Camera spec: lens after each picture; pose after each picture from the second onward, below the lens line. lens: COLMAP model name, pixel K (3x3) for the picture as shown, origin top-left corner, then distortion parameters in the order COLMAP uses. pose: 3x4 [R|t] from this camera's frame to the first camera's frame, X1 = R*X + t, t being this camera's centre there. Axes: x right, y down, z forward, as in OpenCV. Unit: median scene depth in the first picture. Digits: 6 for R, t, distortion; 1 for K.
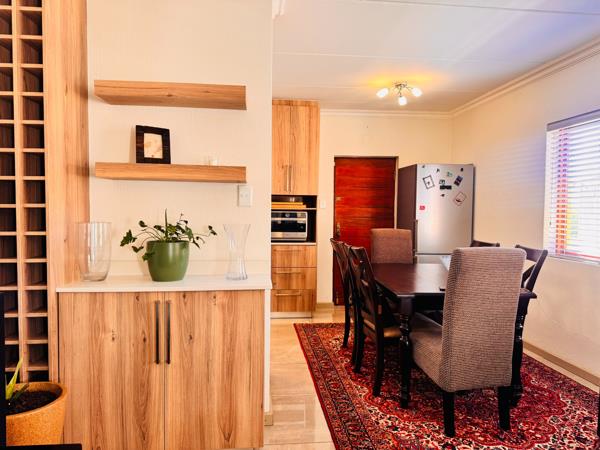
lens RADIAL K [[434.3, 0, 300.0], [0, 434.3, 225.0], [0, 0, 1]] dist [0.108474, -0.150833]
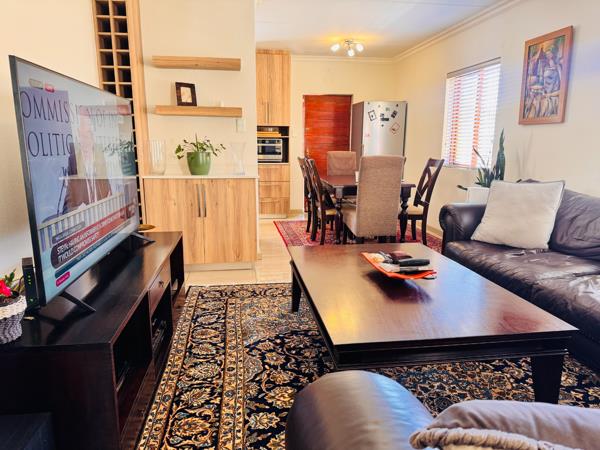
lens RADIAL K [[434.3, 0, 300.0], [0, 434.3, 225.0], [0, 0, 1]] dist [0.108474, -0.150833]
pose [[0.998925, -0.015151, 0.043819, 0.011058], [0.008388, 0.988562, 0.150582, 0.035014], [-0.045599, -0.150052, 0.987626, -0.424147]]
